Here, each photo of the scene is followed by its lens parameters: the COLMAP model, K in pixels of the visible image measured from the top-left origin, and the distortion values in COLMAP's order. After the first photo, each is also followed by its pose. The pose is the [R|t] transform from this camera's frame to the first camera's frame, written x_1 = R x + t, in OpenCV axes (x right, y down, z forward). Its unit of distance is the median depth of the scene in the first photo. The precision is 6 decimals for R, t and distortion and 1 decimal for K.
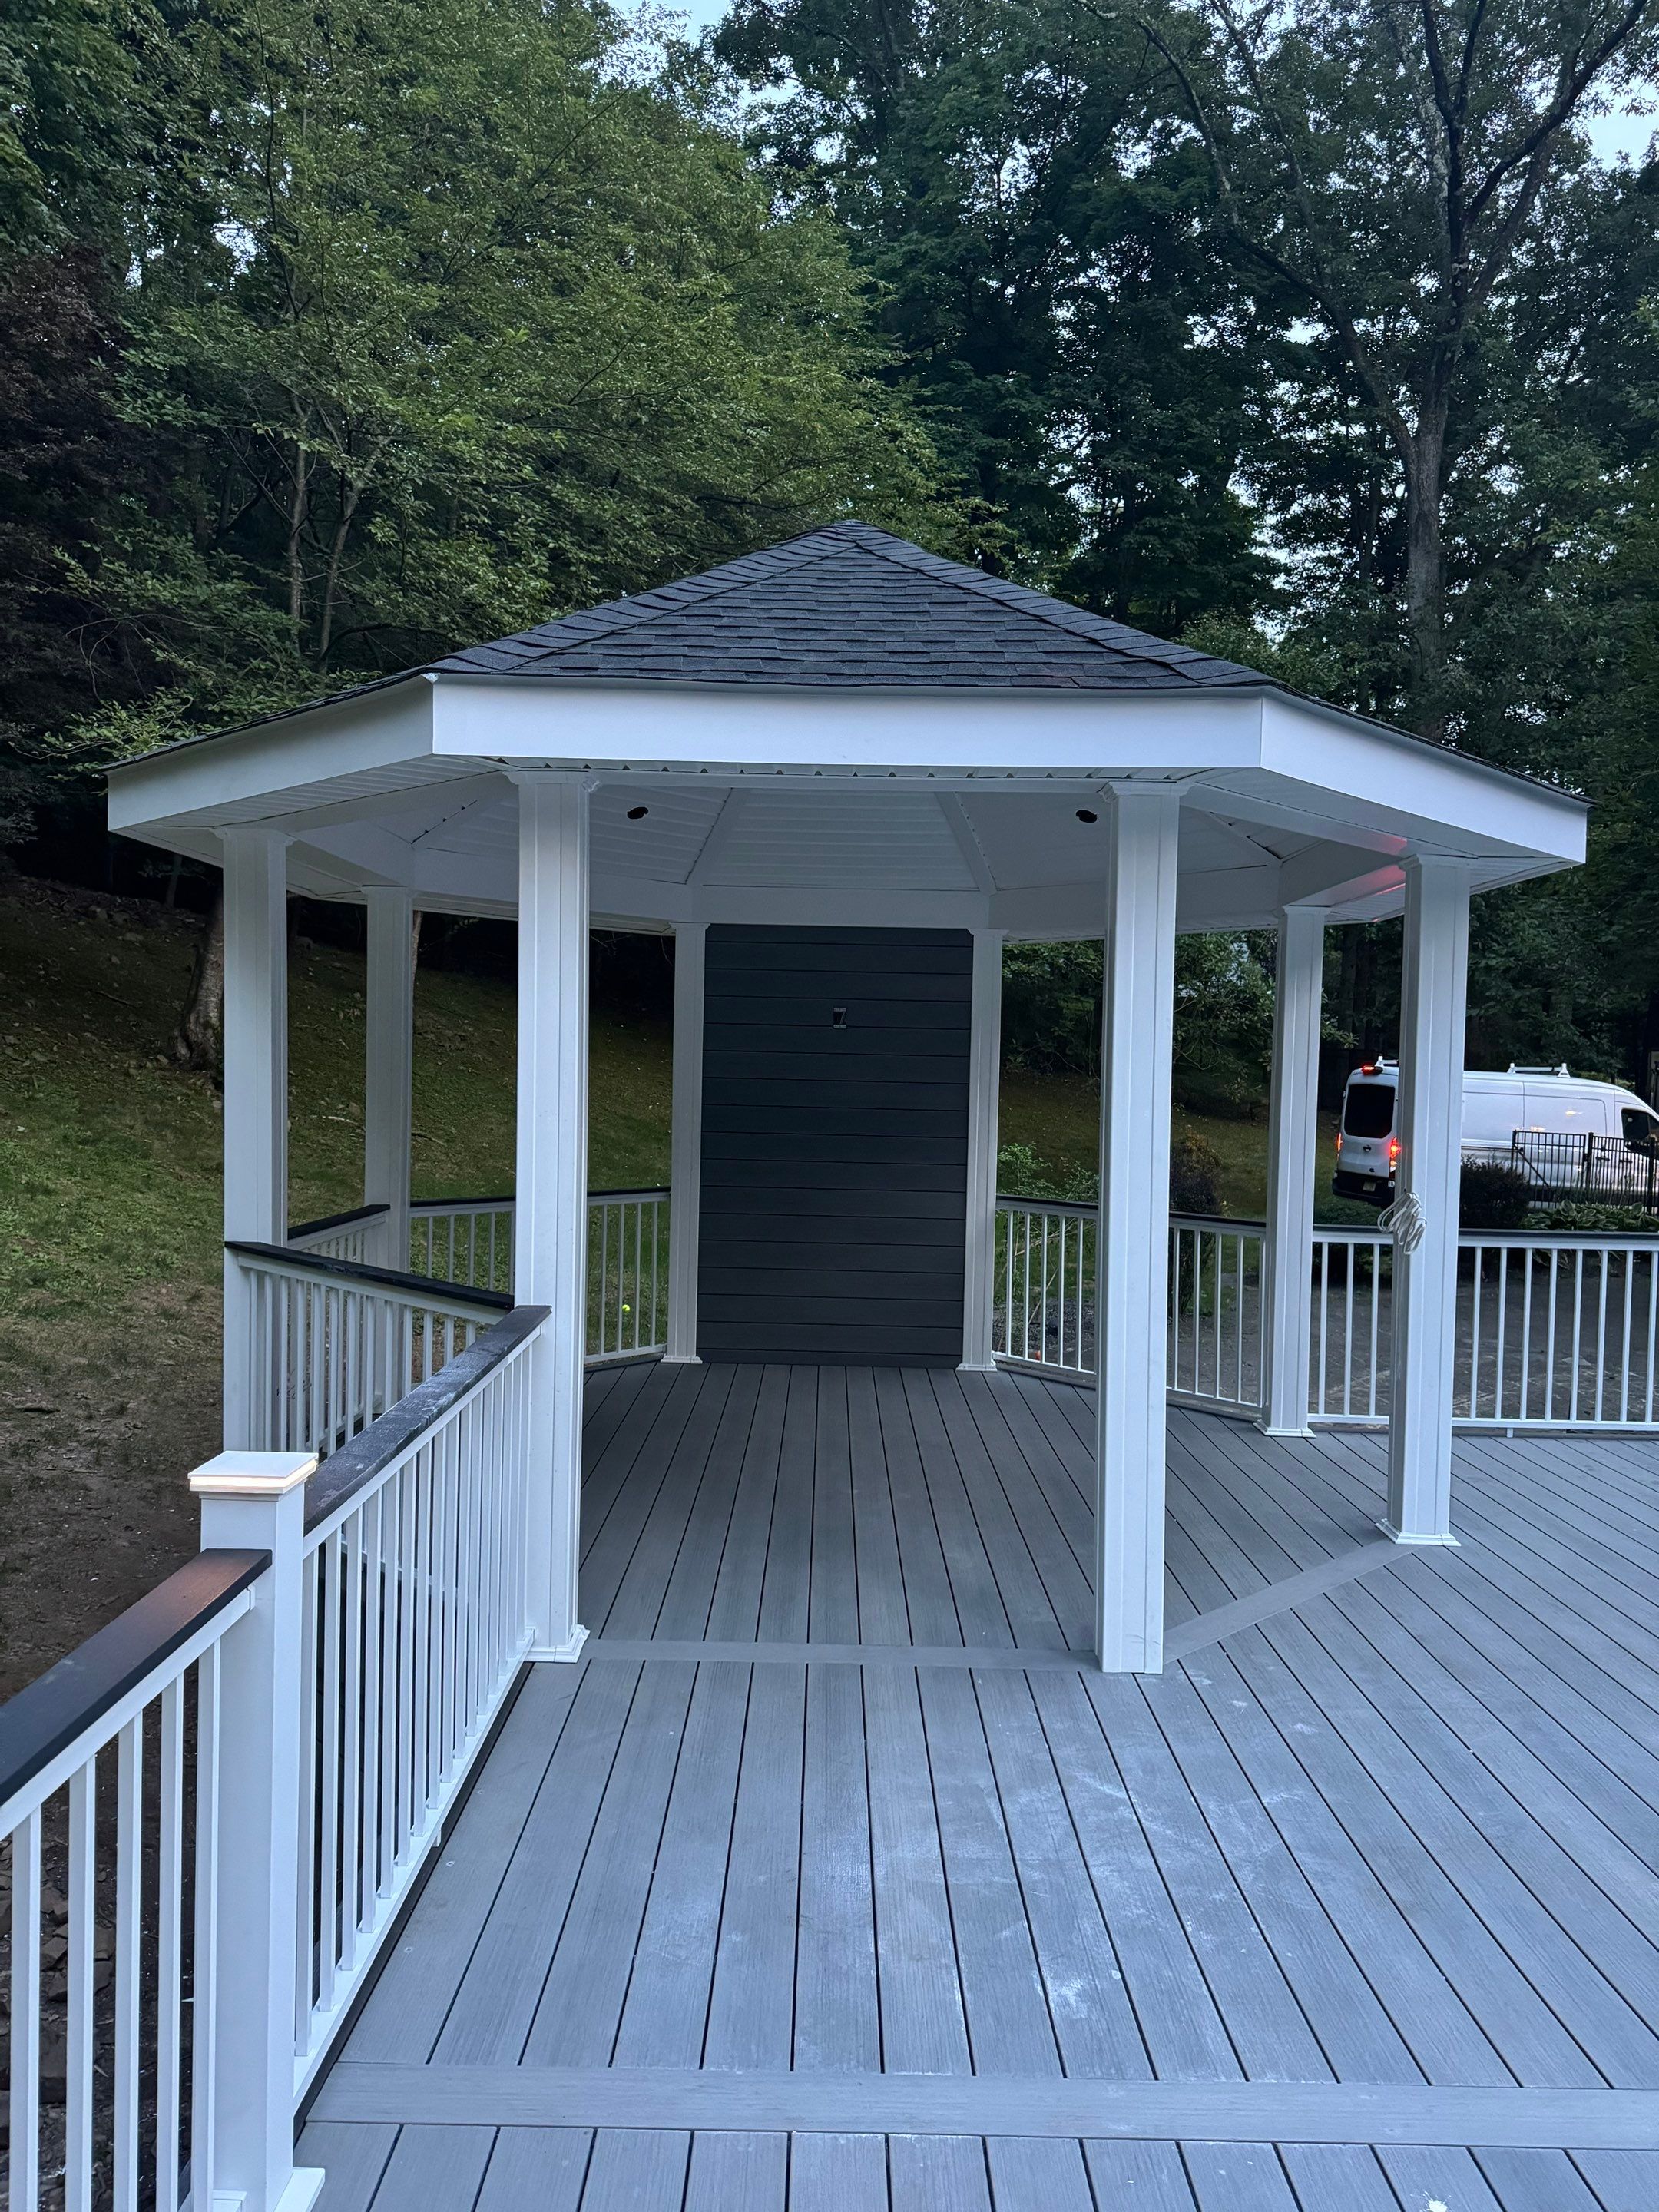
lens RADIAL K [[1562.9, 0, 827.5], [0, 1562.9, 1097.8], [0, 0, 1]] dist [0.094183, -0.120140]
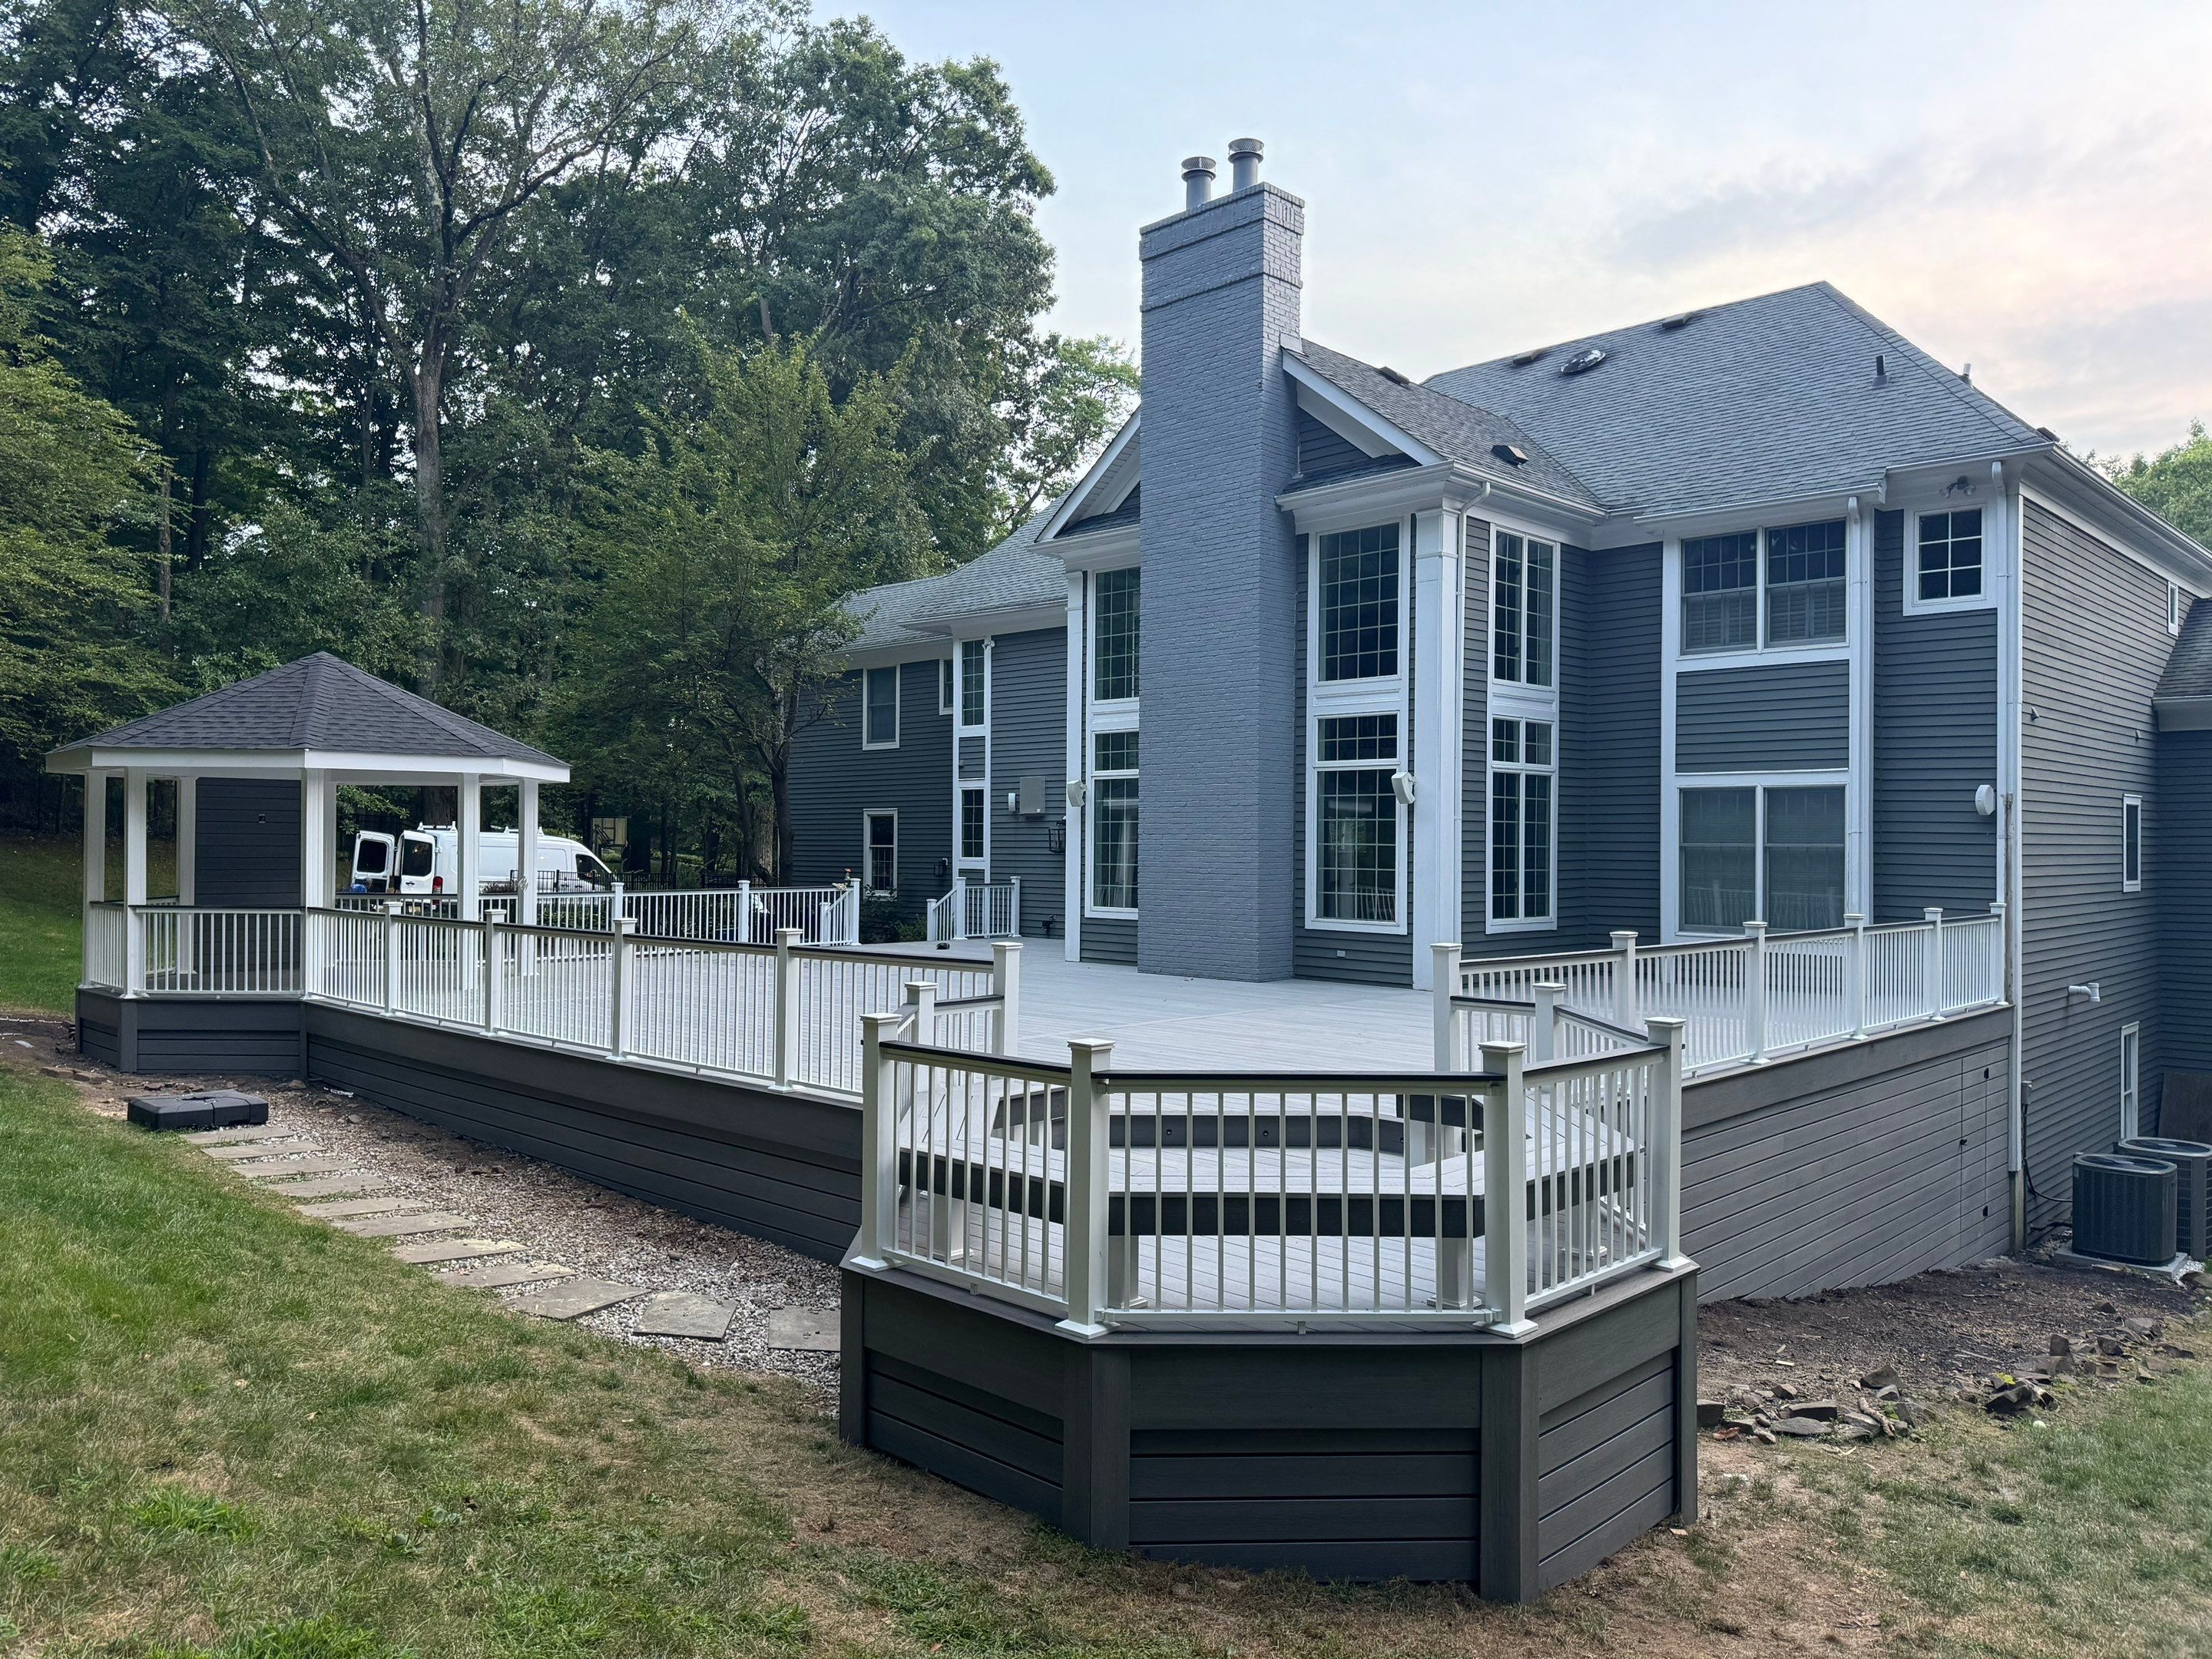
lens RADIAL K [[1542.2, 0, 1109.7], [0, 1542.2, 836.8], [0, 0, 1]] dist [0.145905, -0.220732]
pose [[0.699646, -0.016385, 0.714302, -0.243815], [0.023237, 0.999730, 0.000173, 0.001519], [-0.714111, 0.016477, 0.699838, -0.477003]]
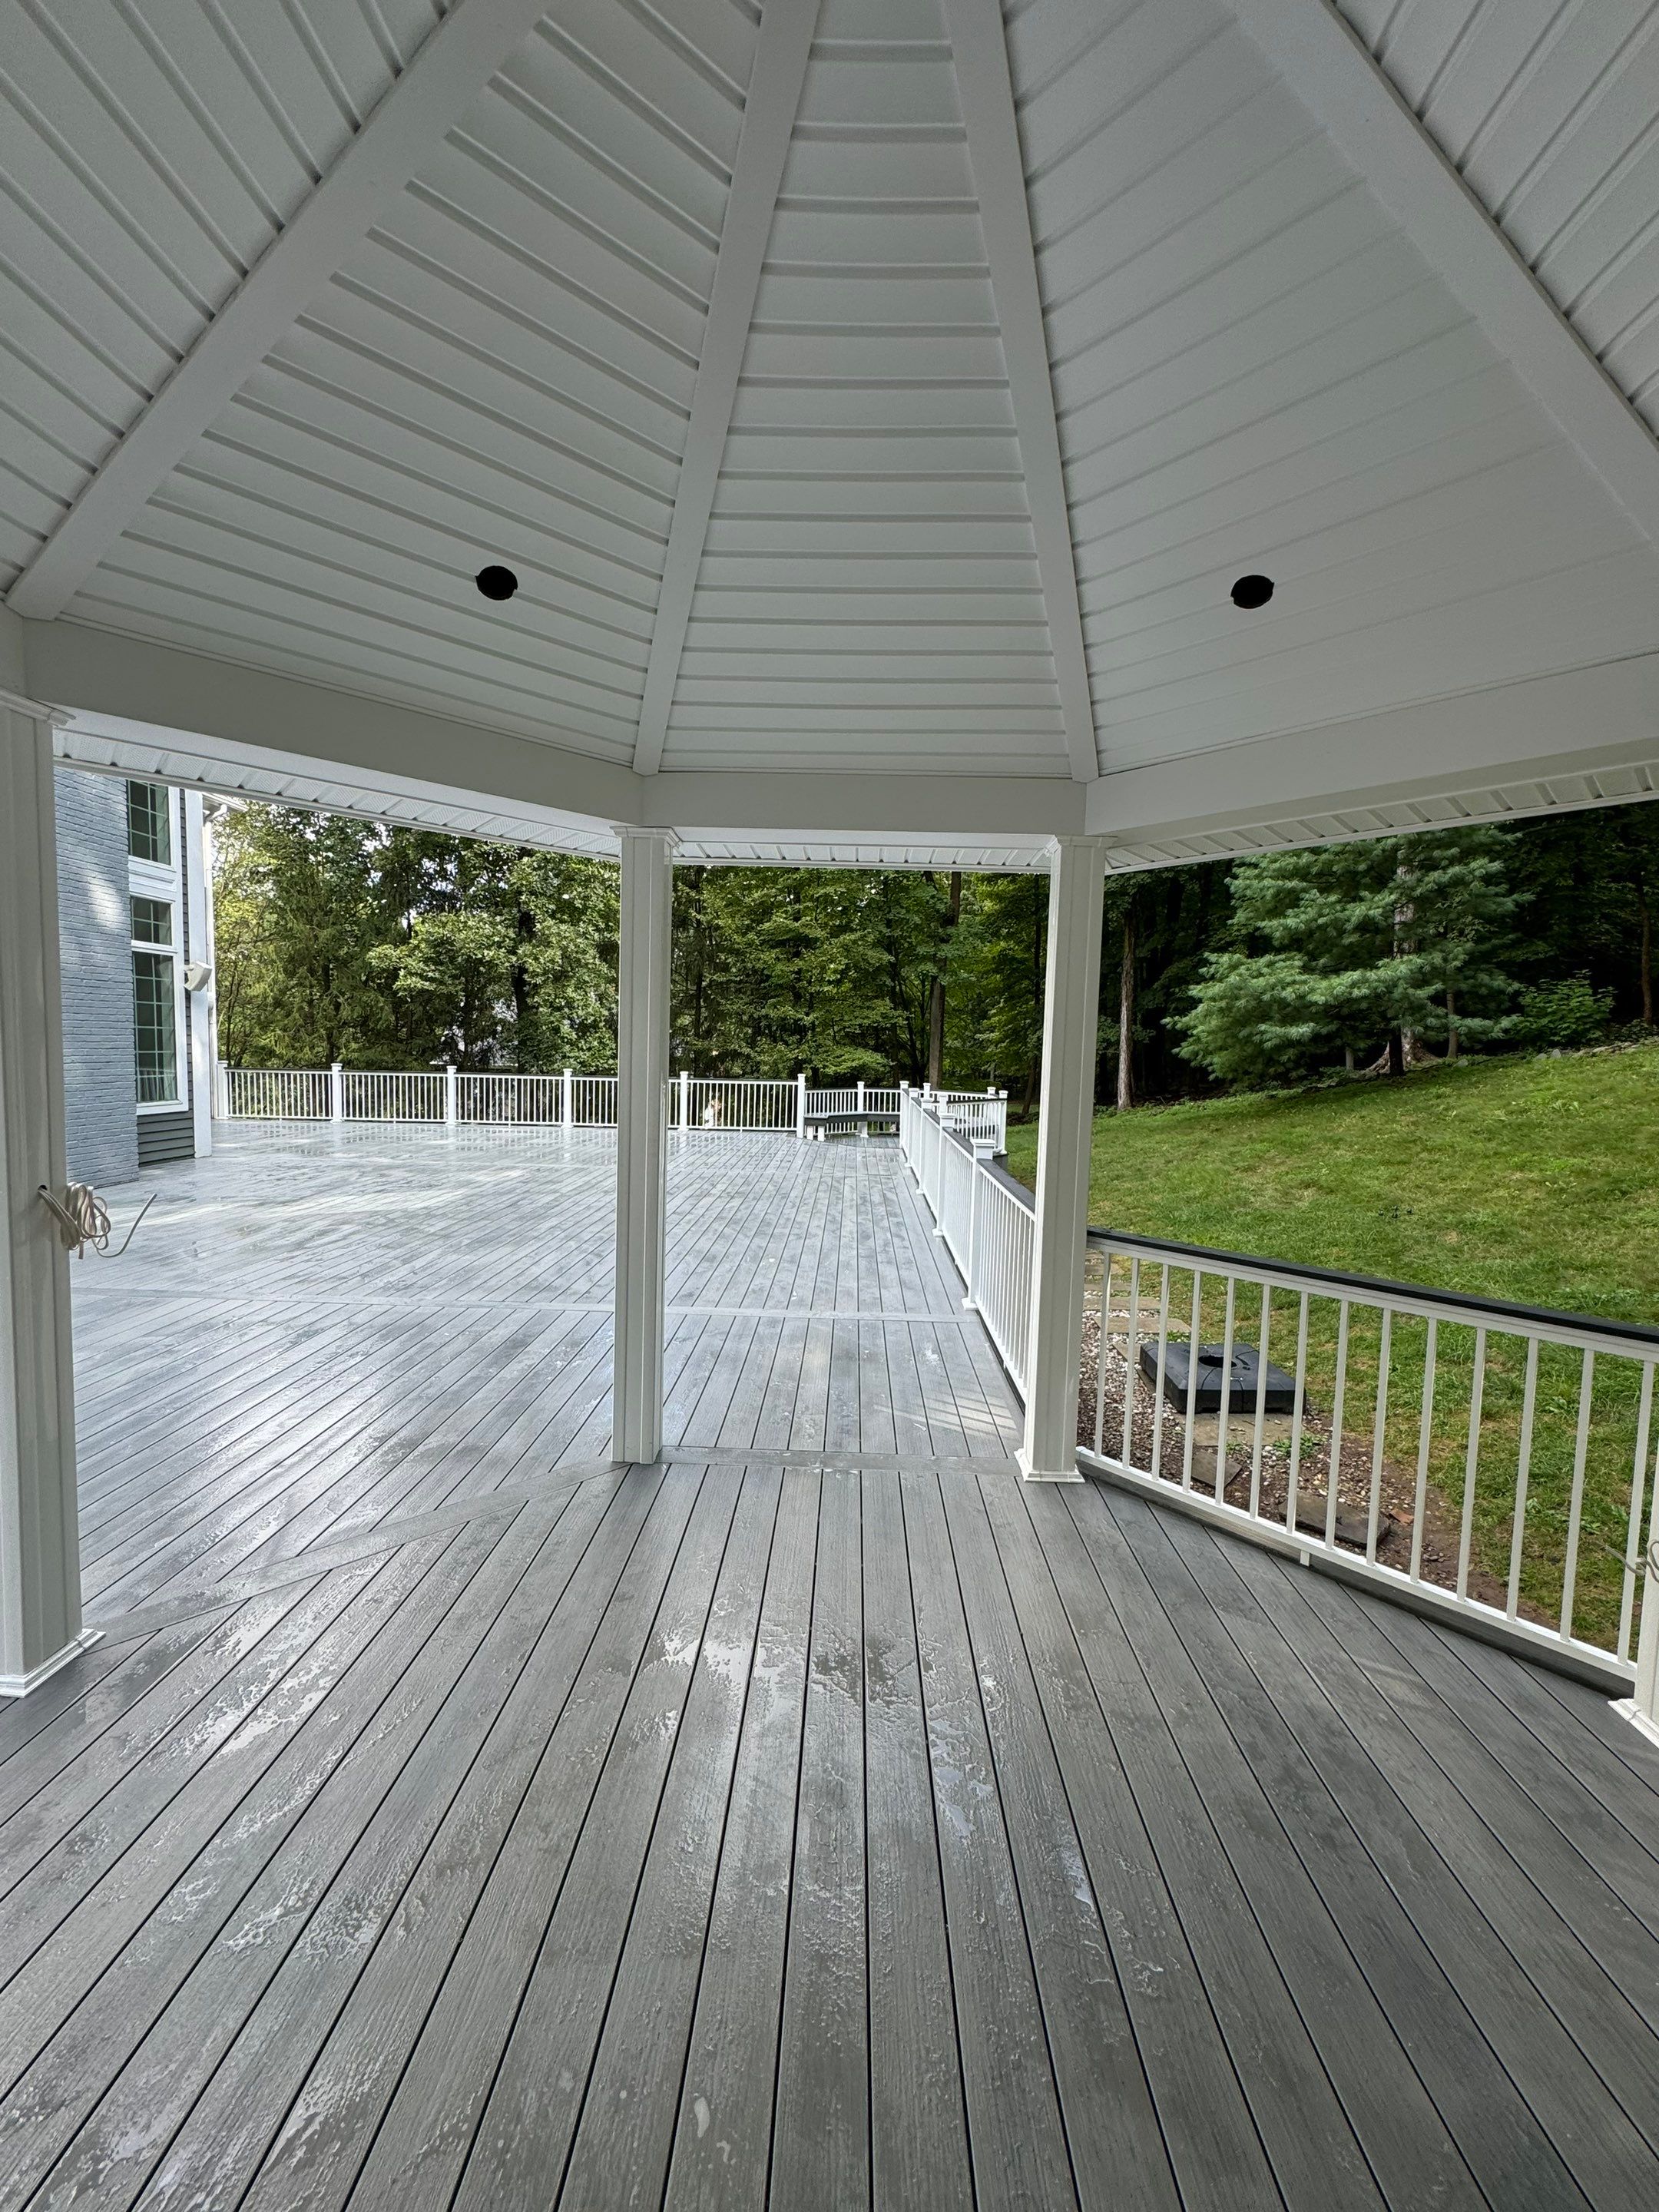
lens RADIAL K [[858.6, 0, 846.8], [0, 858.6, 1103.3], [0, 0, 1]] dist [0.017484, 0.000038]
pose [[-0.998589, -0.051053, 0.014618, 0.002897], [-0.049640, 0.995176, 0.084624, -0.006575], [-0.018868, 0.083779, -0.996306, 0.292800]]
